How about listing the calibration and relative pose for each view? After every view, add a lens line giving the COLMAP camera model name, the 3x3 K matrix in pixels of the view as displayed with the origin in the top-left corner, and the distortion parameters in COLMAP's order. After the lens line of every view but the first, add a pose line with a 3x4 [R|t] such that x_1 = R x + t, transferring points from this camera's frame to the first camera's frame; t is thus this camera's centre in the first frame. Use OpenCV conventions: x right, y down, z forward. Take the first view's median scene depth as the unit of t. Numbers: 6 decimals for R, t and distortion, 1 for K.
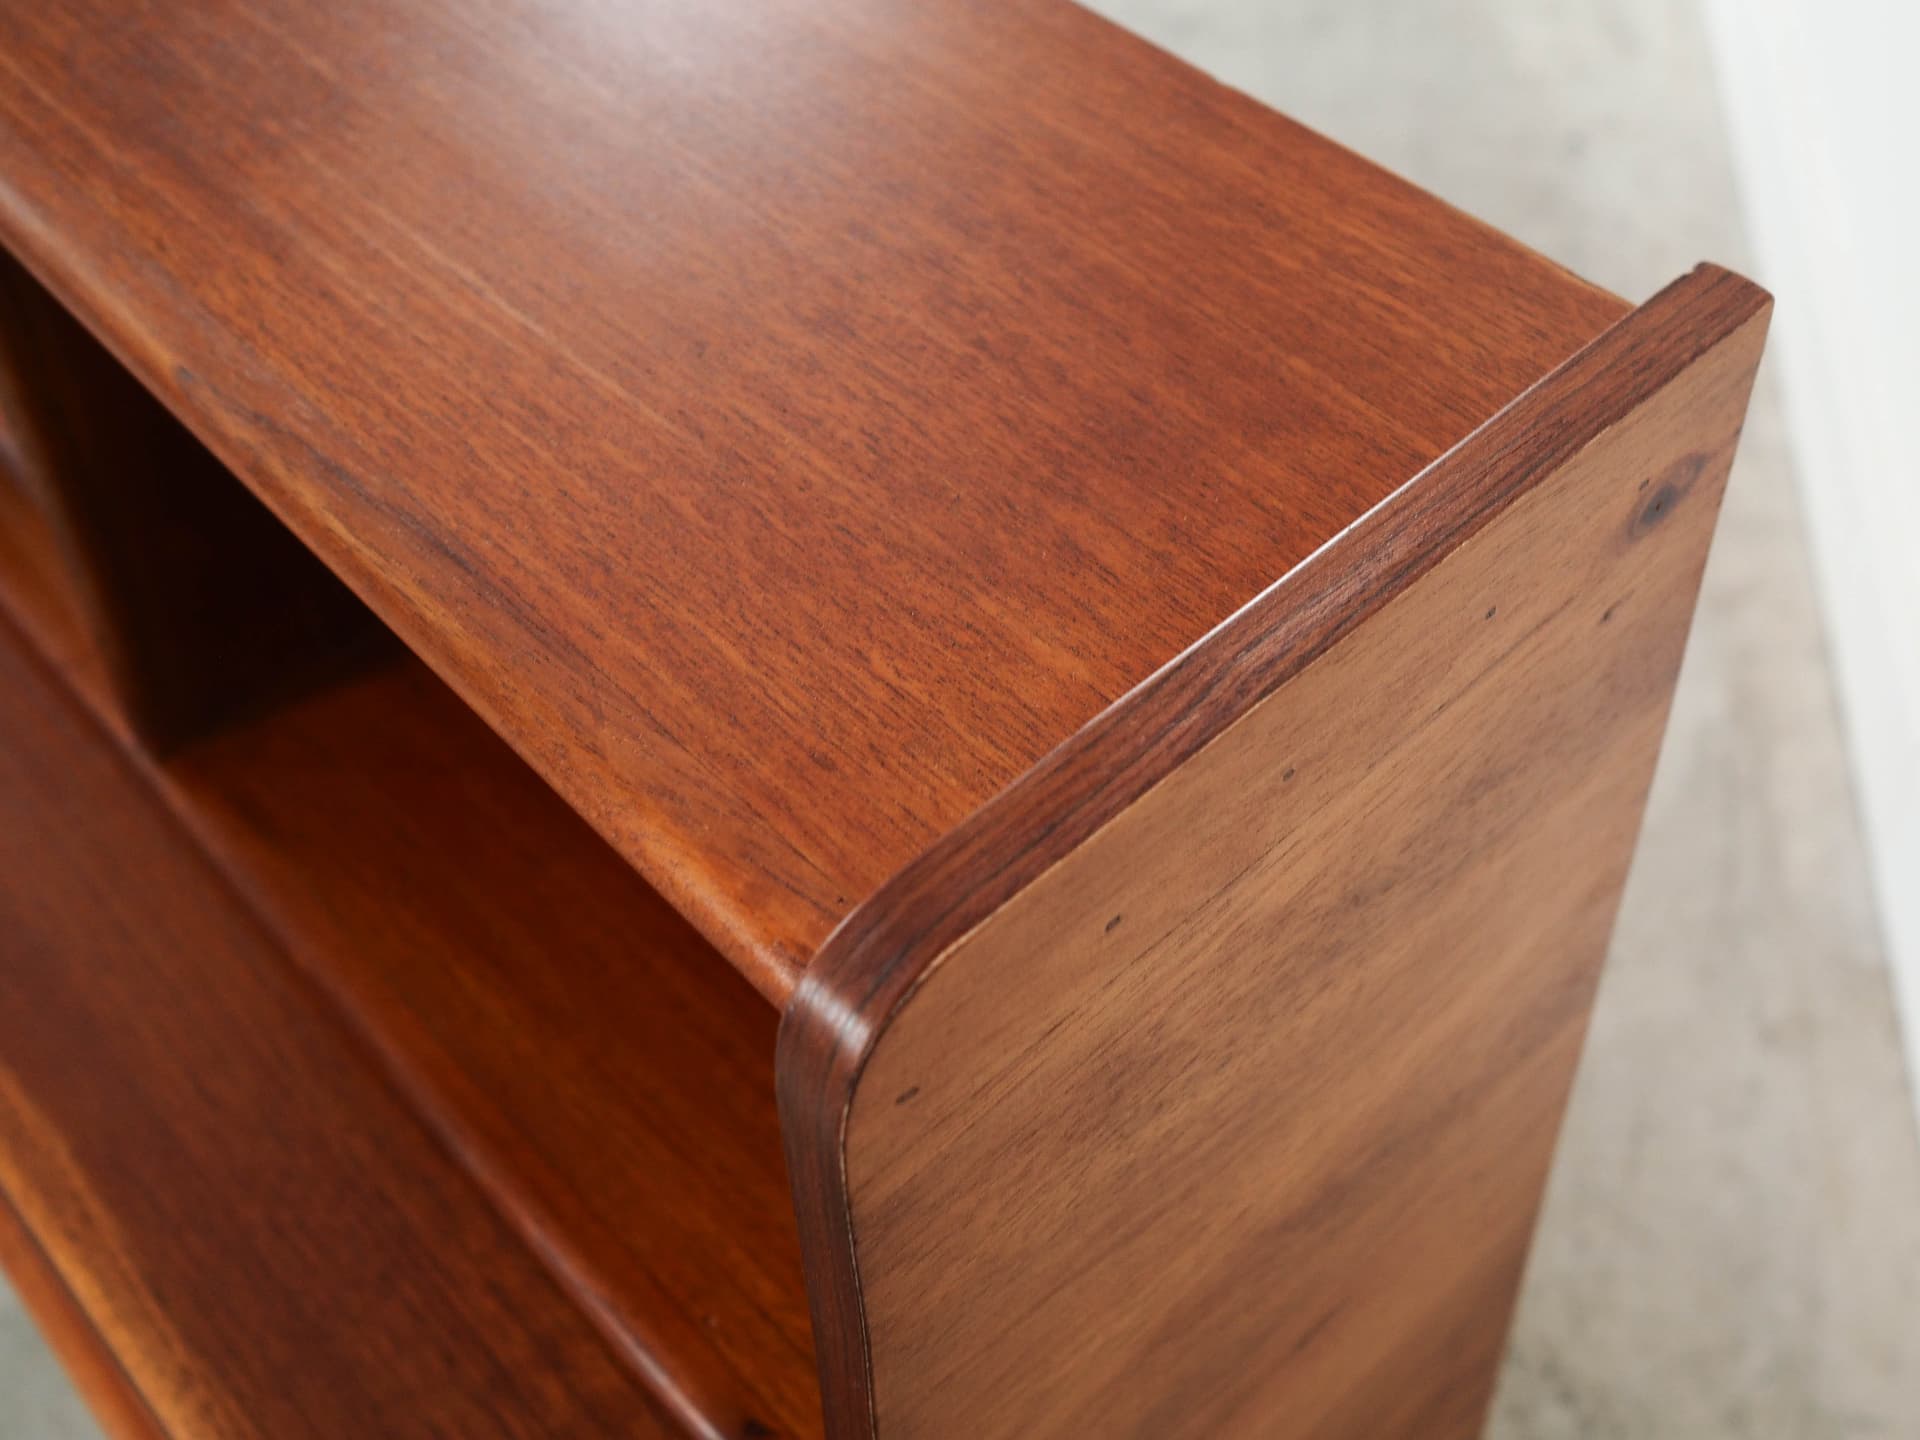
lens RADIAL K [[2410.8, 0, 1025.0], [0, 2410.8, 719.6], [0, 0, 1]] dist [0.010937, 0.017736]
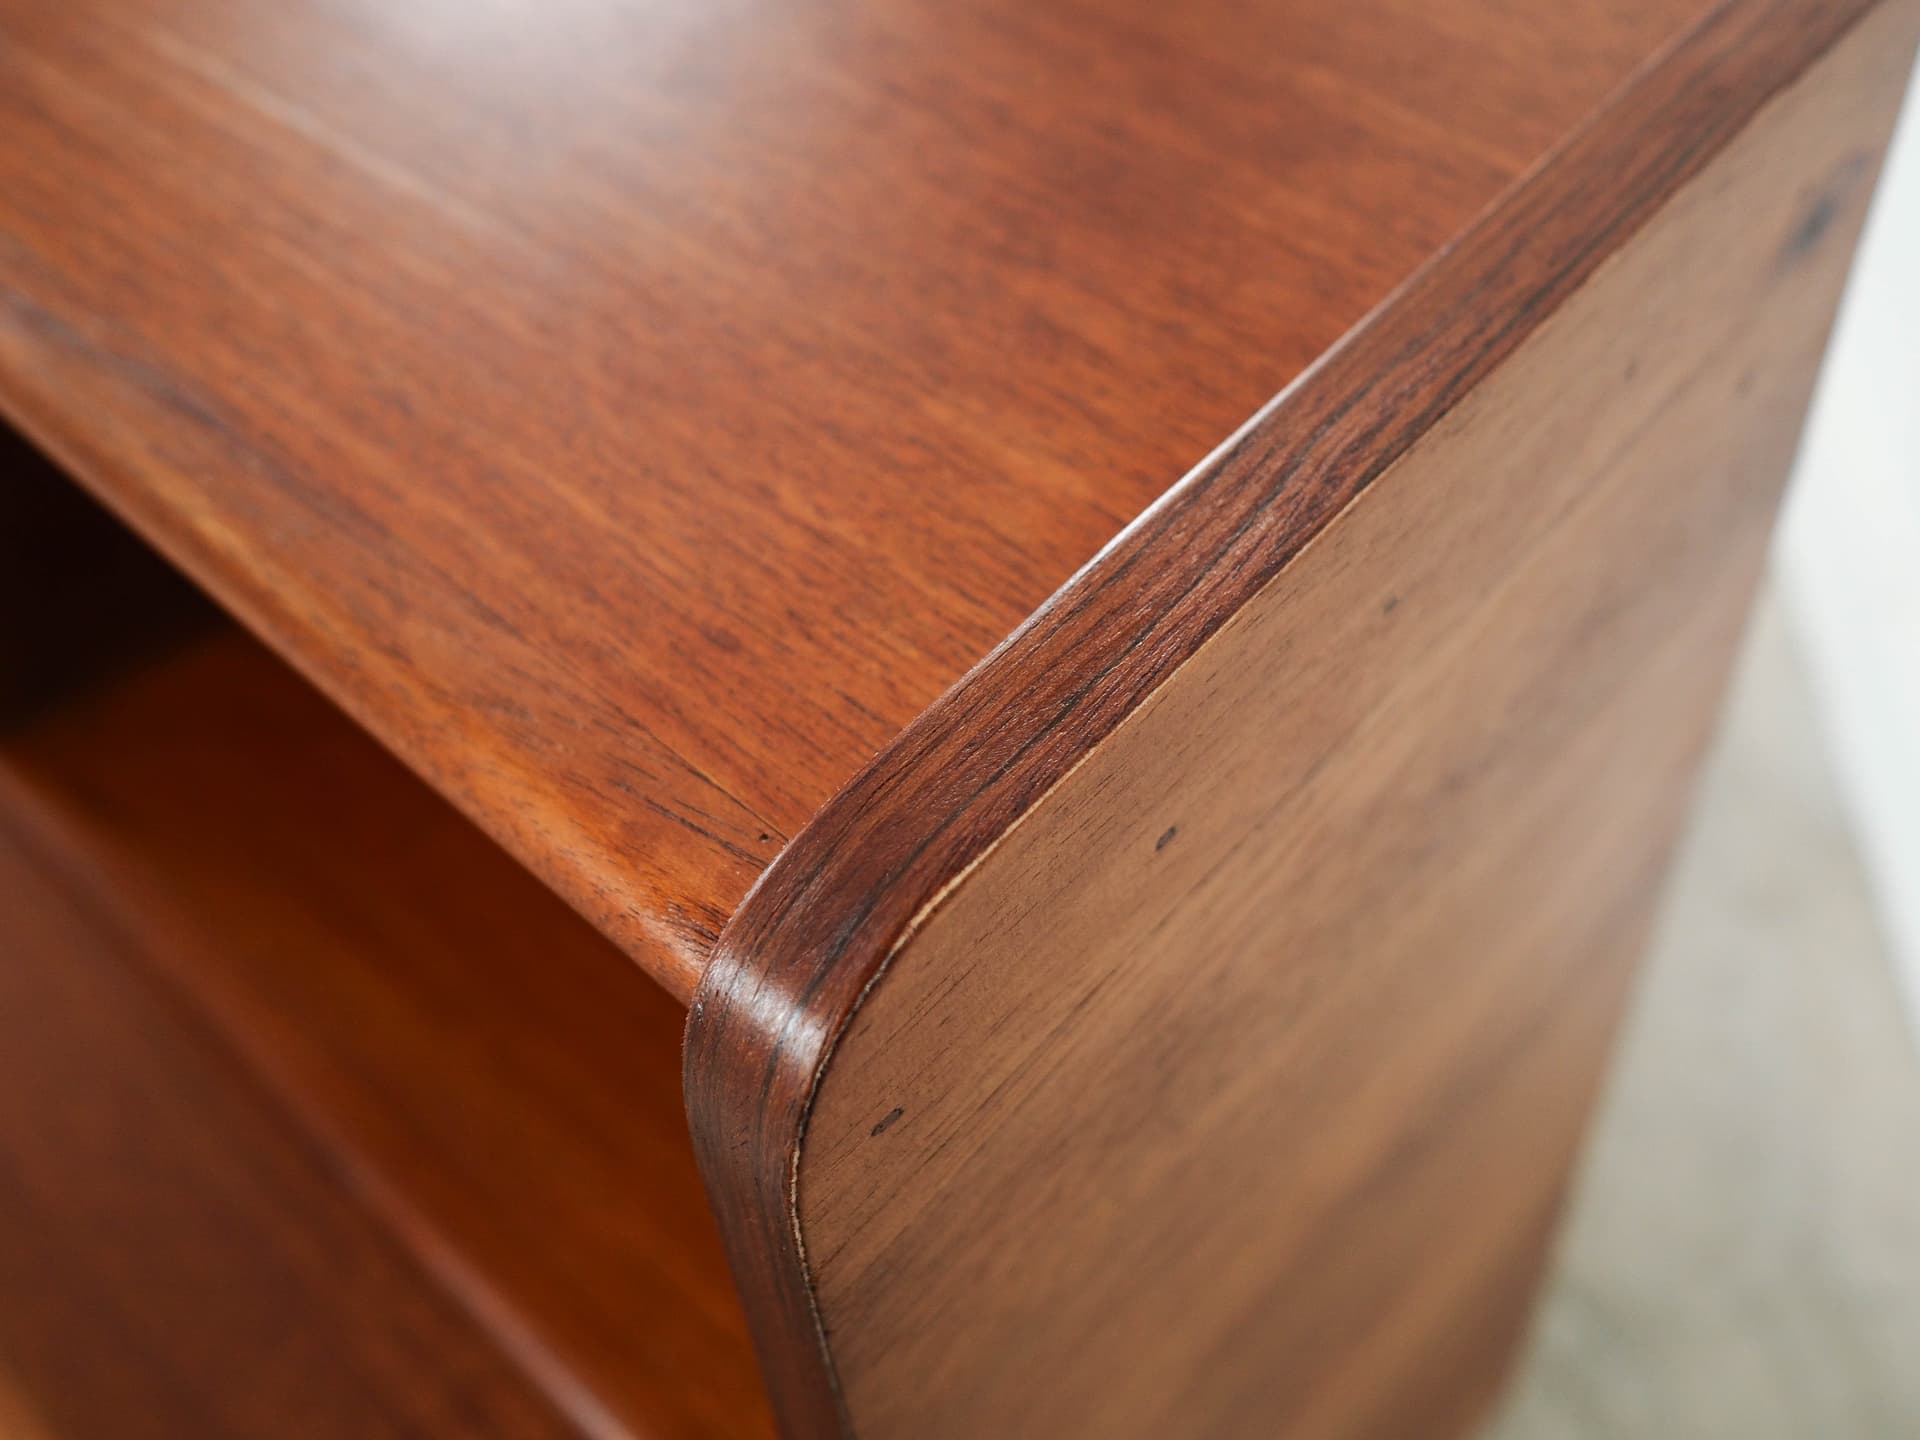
lens RADIAL K [[2293.5, 0, 960.0], [0, 2293.5, 720.0], [0, 0, 1]] dist [-0.028679, -0.010625]
pose [[0.996715, -0.080632, 0.007599, -0.022645], [0.080418, 0.996443, 0.025169, 0.029144], [-0.009601, -0.024475, 0.999654, 0.340726]]
